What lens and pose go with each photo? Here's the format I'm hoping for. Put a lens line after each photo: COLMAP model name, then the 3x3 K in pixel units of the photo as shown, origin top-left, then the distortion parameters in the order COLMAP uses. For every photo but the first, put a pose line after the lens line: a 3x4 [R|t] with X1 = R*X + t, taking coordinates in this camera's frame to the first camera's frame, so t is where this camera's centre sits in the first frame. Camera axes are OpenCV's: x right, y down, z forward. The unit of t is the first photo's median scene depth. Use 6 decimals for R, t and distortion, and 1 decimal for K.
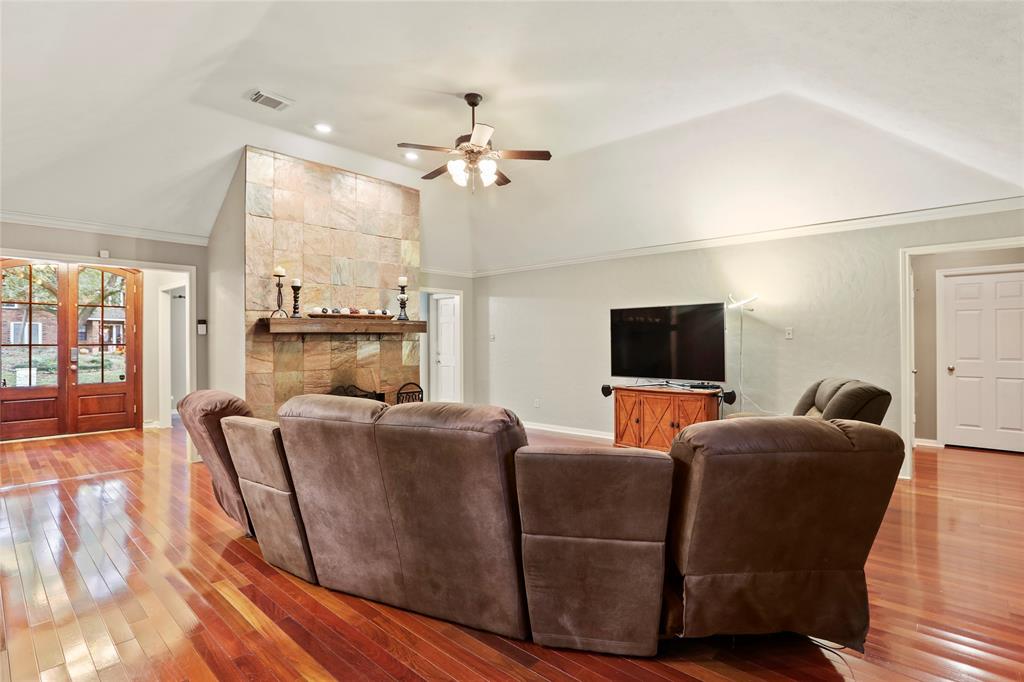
lens RADIAL K [[504.1, 0, 512.0], [0, 504.1, 341.0], [0, 0, 1]] dist [-0.000218, -0.000046]
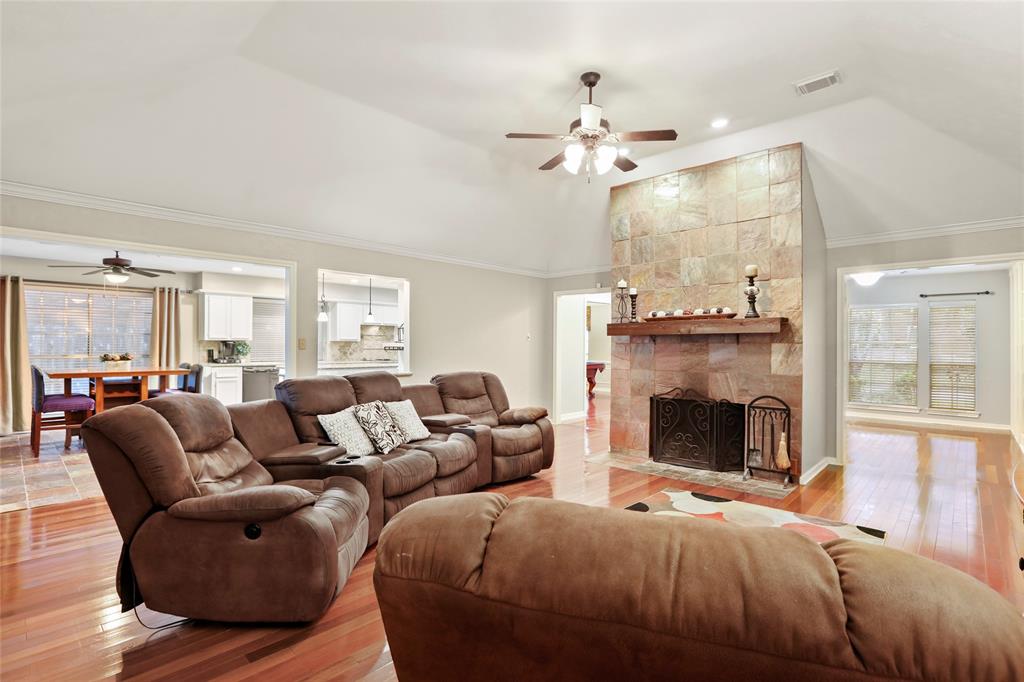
lens RADIAL K [[504.1, 0, 512.0], [0, 504.1, 341.0], [0, 0, 1]] dist [-0.000218, -0.000046]
pose [[0.016920, -0.001531, -0.999856, 0.623924], [-0.002325, 0.999996, -0.001571, -0.001620], [0.999854, 0.002351, 0.016917, 0.625512]]
